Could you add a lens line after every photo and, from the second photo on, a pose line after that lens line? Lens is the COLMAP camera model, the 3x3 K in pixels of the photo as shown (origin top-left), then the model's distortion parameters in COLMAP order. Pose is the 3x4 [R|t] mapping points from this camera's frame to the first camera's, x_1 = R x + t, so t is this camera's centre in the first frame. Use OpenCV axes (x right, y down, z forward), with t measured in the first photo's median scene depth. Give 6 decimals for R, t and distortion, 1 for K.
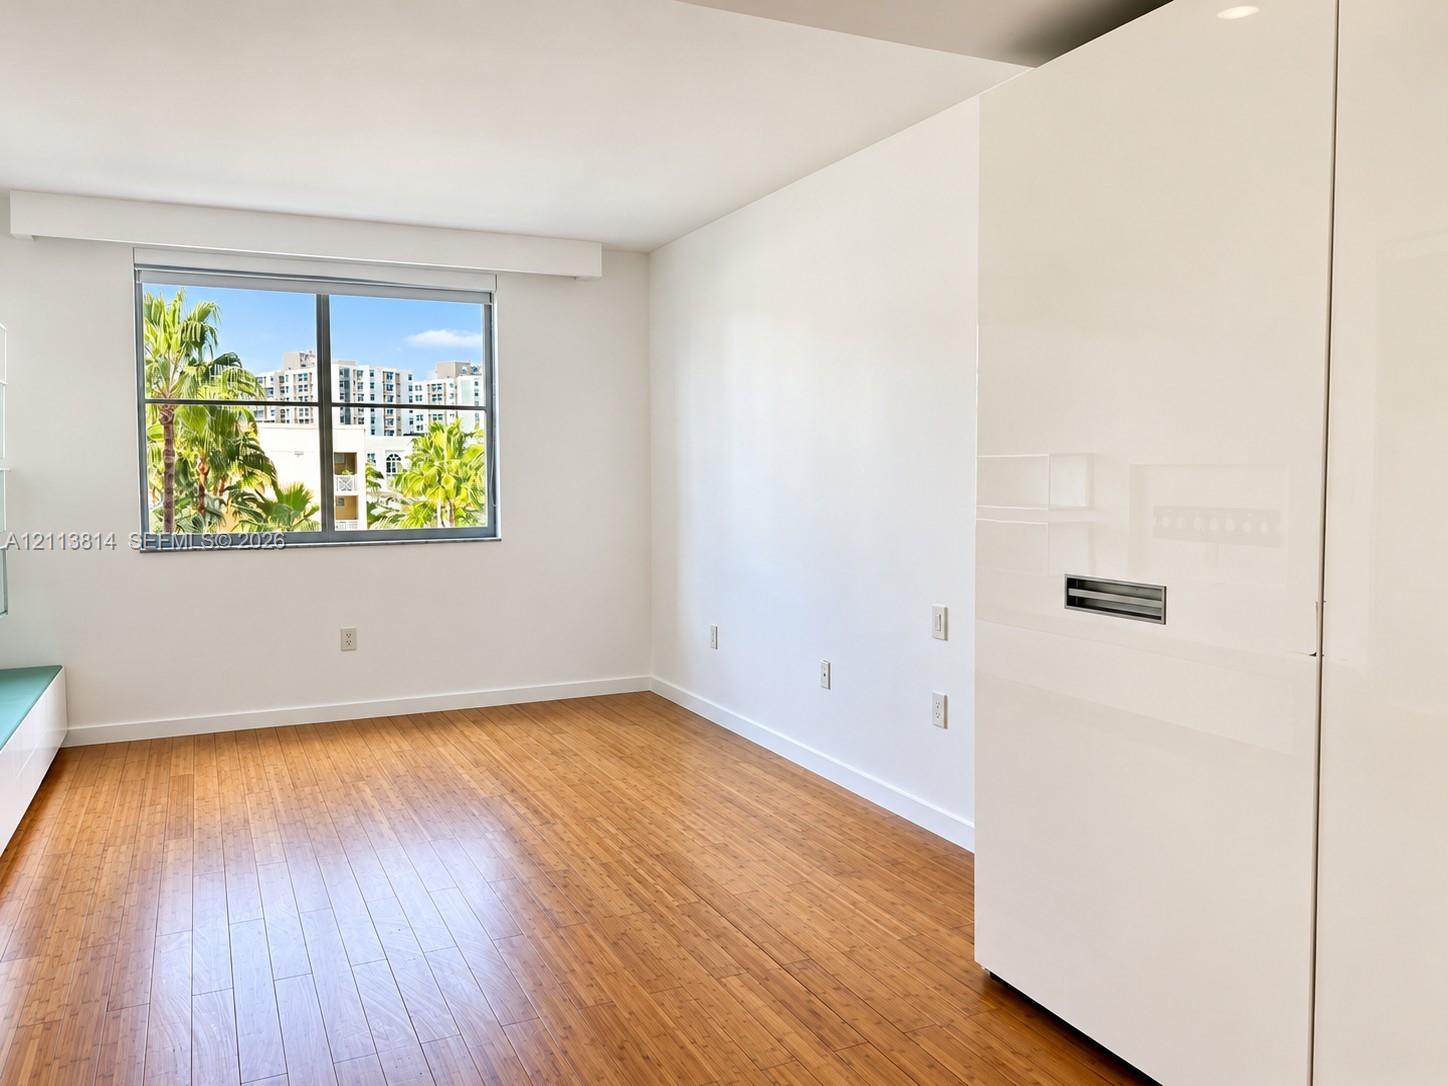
lens RADIAL K [[1158.1, 0, 728.8], [0, 1158.1, 539.2], [0, 0, 1]] dist [0.005605, -0.005865]
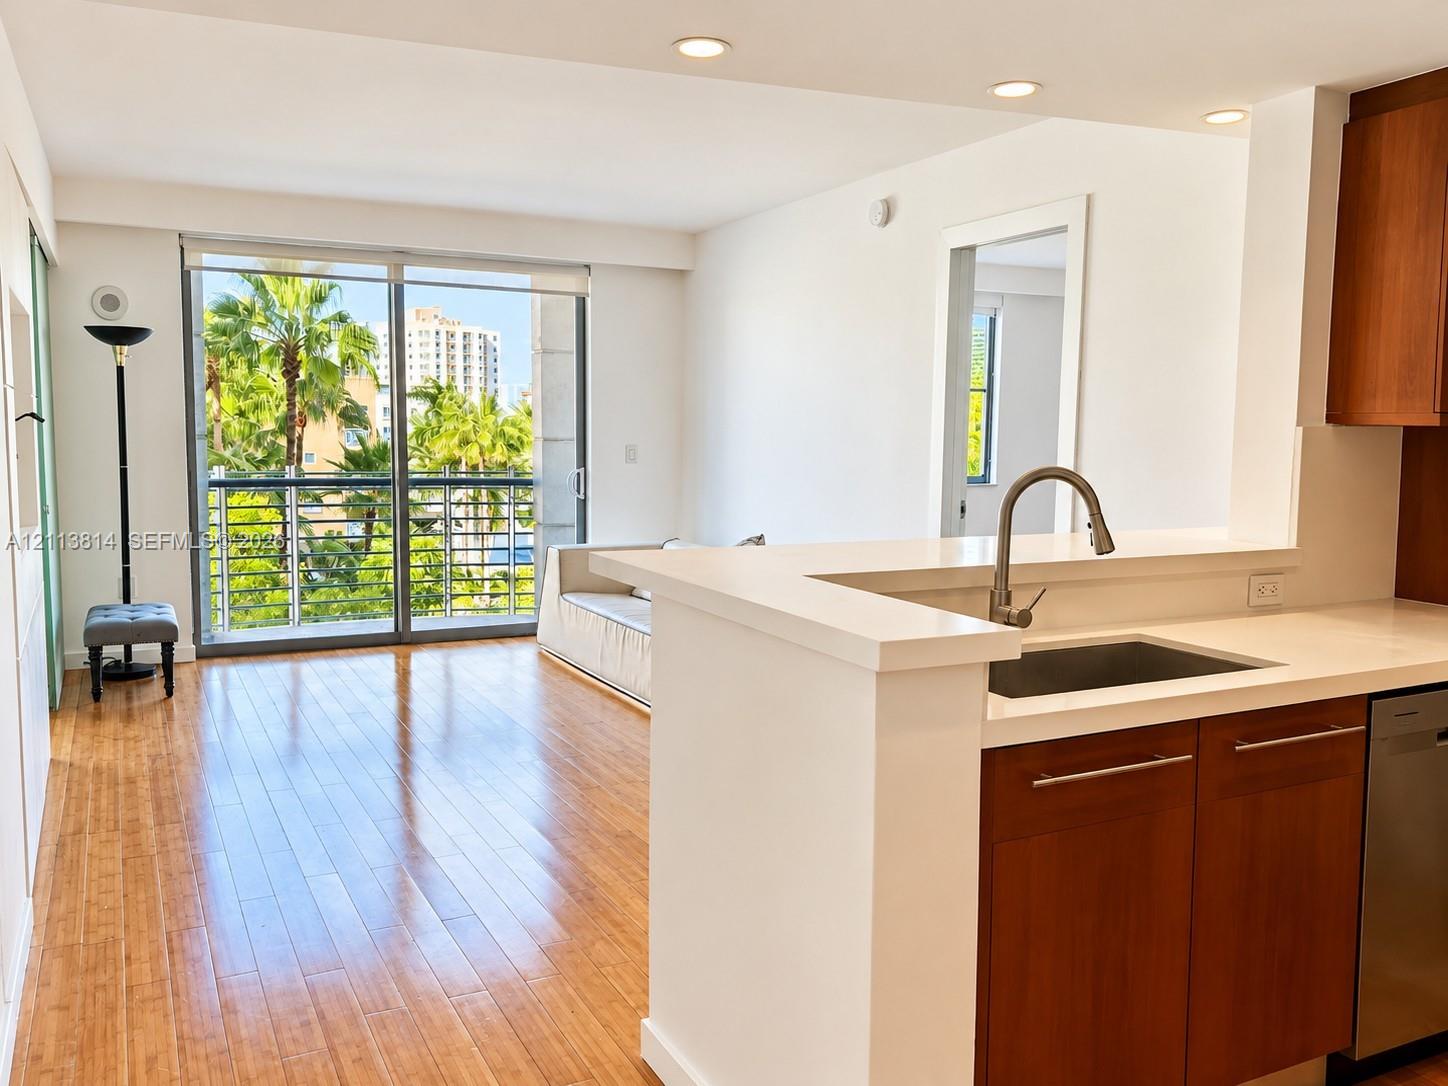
lens RADIAL K [[1158.1, 0, 725.5], [0, 1158.1, 537.8], [0, 0, 1]] dist [0.005605, -0.005865]
pose [[0.997866, 0.021823, 0.061536, -0.127840], [-0.023692, 0.999275, 0.029808, 0.006152], [-0.060841, -0.031202, 0.997660, -0.079464]]
